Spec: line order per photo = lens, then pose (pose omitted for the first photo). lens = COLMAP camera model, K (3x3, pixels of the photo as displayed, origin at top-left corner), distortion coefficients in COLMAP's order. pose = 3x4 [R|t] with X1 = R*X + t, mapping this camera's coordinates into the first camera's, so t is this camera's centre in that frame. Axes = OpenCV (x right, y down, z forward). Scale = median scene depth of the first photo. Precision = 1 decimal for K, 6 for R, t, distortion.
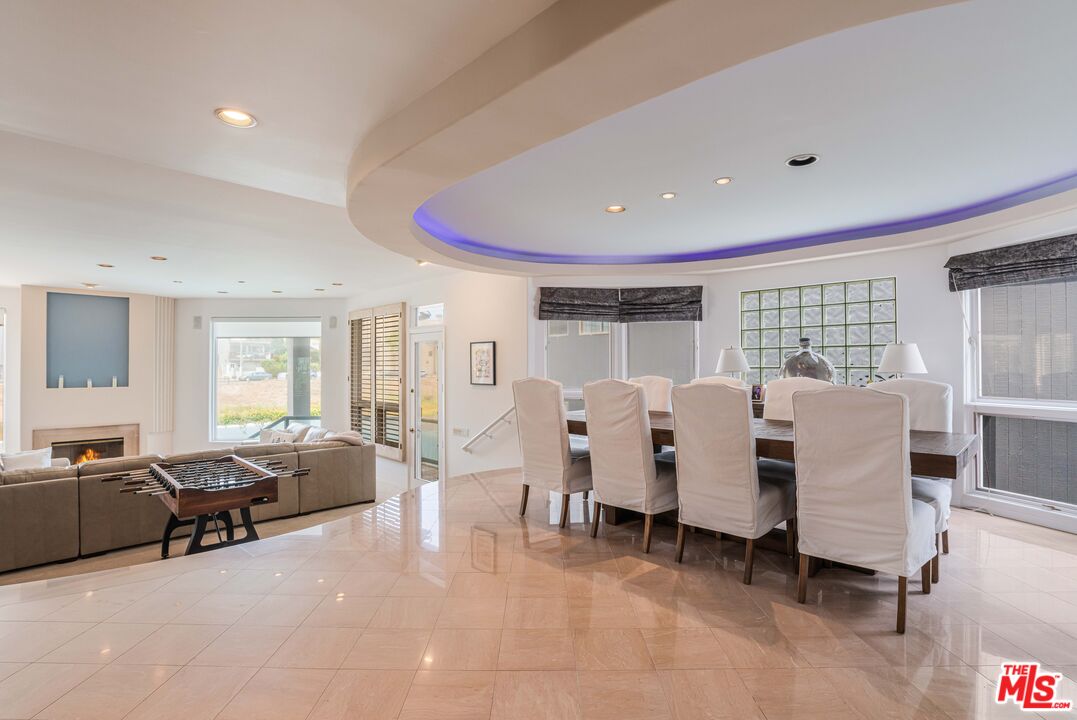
lens RADIAL K [[506.1, 0, 508.1], [0, 506.1, 347.1], [0, 0, 1]] dist [0.003408, 0.001062]
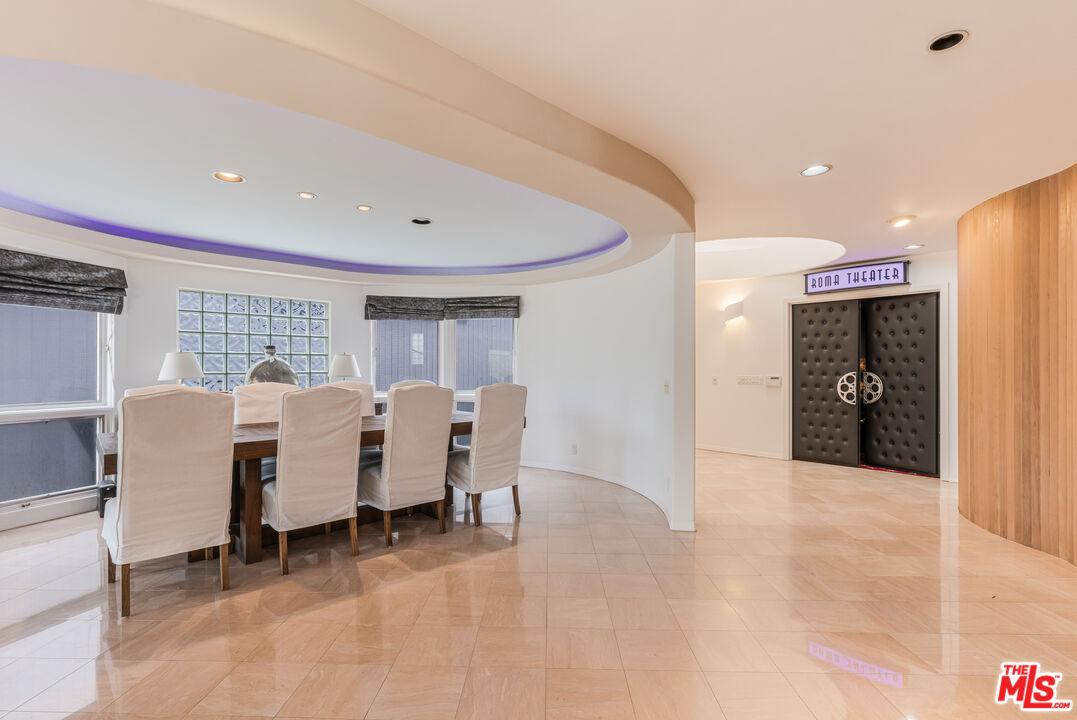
lens RADIAL K [[506.1, 0, 534.7], [0, 506.1, 367.7], [0, 0, 1]] dist [0.003408, 0.001062]
pose [[0.023927, 0.004074, 0.999705, -0.521353], [-0.034466, 0.999401, -0.003248, 0.015024], [-0.999119, -0.034378, 0.024053, 0.444762]]
